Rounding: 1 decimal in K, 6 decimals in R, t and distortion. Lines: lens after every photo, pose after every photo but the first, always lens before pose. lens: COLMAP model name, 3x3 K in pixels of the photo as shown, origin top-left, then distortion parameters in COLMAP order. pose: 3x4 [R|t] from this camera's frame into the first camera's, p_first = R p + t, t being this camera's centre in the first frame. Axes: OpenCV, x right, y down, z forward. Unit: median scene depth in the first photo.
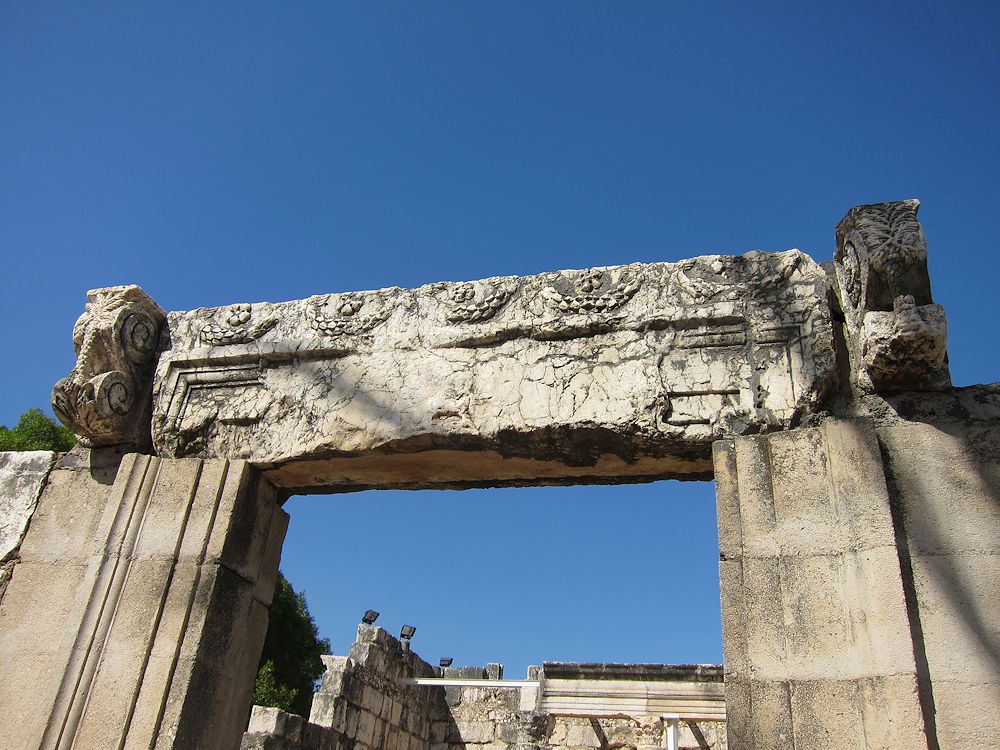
lens RADIAL K [[843.3, 0, 500.6], [0, 843.3, 378.3], [0, 0, 1]] dist [-0.058193, 0.021875]
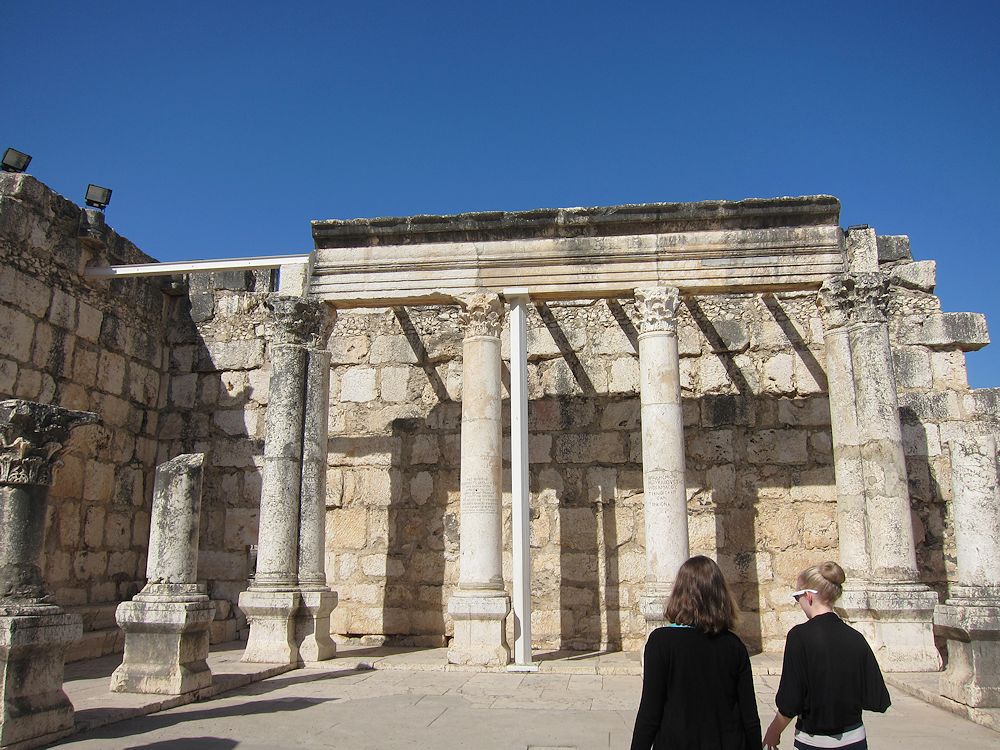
lens RADIAL K [[843.3, 0, 500.7], [0, 843.3, 373.0], [0, 0, 1]] dist [-0.058193, 0.021875]
pose [[0.989046, -0.048996, 0.139238, 0.098338], [0.000833, 0.945139, 0.326667, 0.246280], [-0.147604, -0.322973, 0.934827, 0.375873]]
